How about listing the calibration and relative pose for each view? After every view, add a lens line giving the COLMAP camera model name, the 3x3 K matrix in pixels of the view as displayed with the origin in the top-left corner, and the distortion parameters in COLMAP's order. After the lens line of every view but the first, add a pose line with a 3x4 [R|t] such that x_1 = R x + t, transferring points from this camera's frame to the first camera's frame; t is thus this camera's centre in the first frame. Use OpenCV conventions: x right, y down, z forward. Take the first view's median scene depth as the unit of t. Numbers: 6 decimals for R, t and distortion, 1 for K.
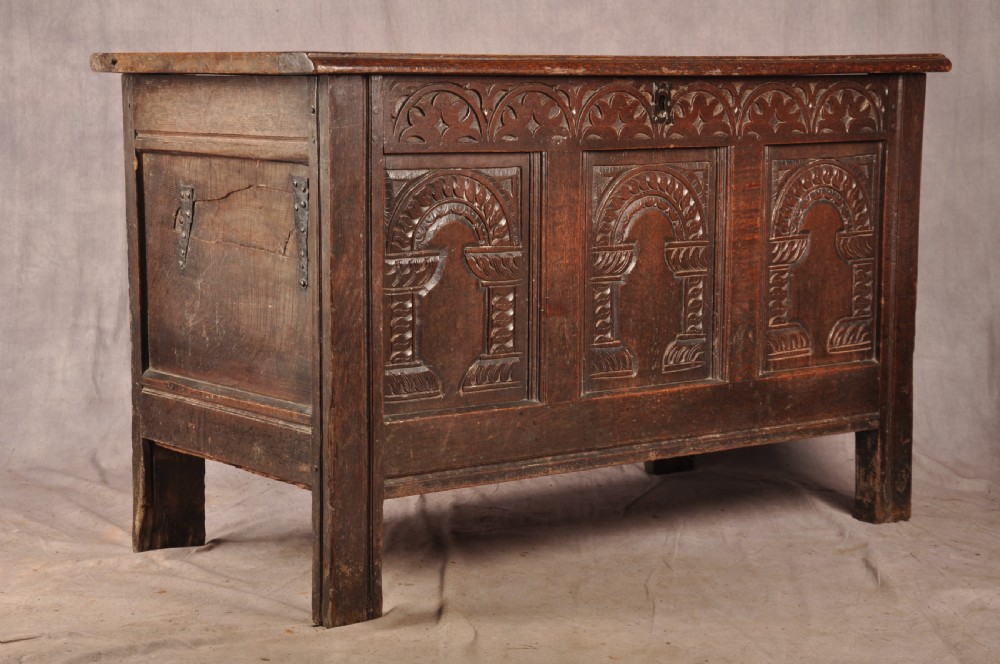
lens RADIAL K [[2106.9, 0, 503.0], [0, 2106.9, 365.2], [0, 0, 1]] dist [0.066988, 3.279083]
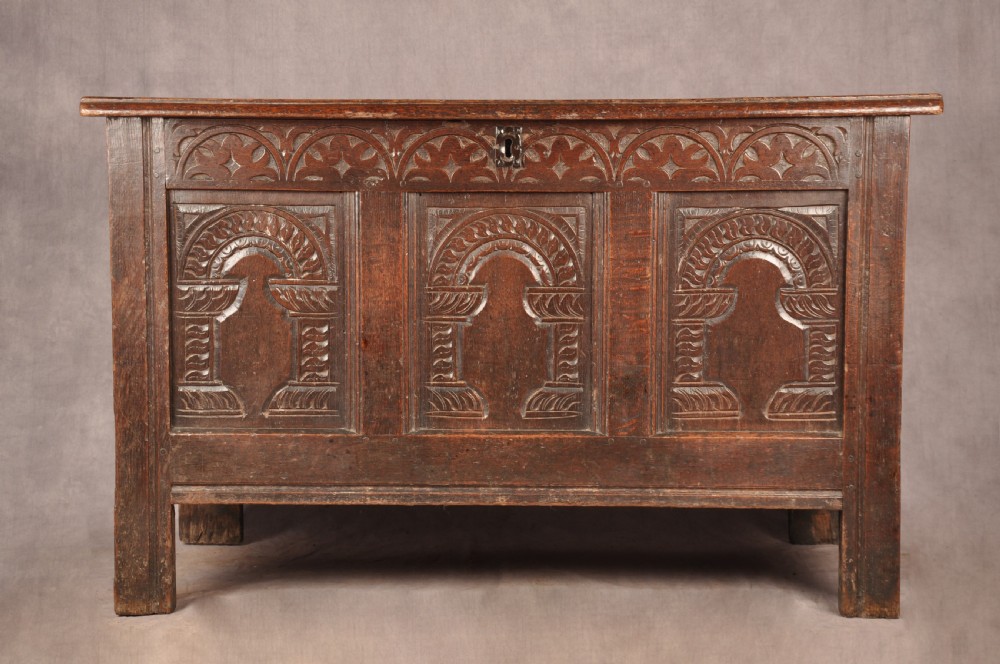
lens RADIAL K [[2182.4, 0, 500.0], [0, 2182.4, 332.0], [0, 0, 1]] dist [0.297938, 0.340582]
pose [[0.768386, 0.070102, -0.636135, 0.730754], [-0.085188, 0.996341, 0.006898, -0.043776], [0.634291, 0.048891, 0.771547, 0.205919]]
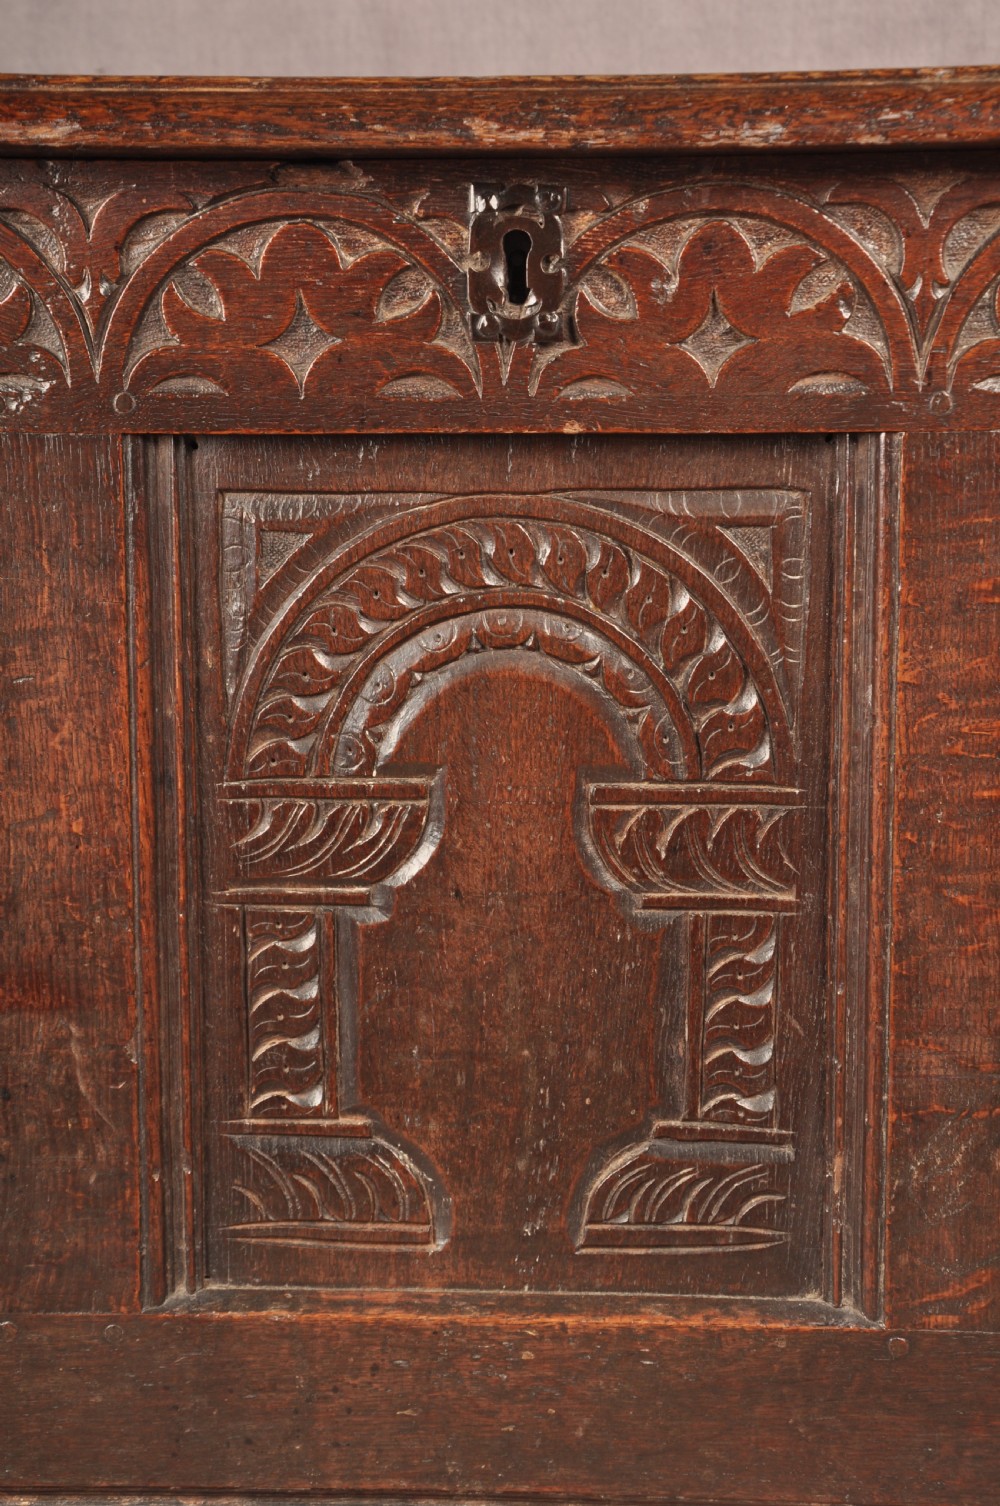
lens RADIAL K [[2933.9, 0, 500.0], [0, 2933.9, 753.0], [0, 0, 1]] dist [0.299612, 0.198114]
pose [[0.743600, 0.107304, -0.659958, 0.322016], [-0.084539, 0.994206, 0.066396, -0.087349], [0.663258, 0.006420, 0.748363, 0.720098]]
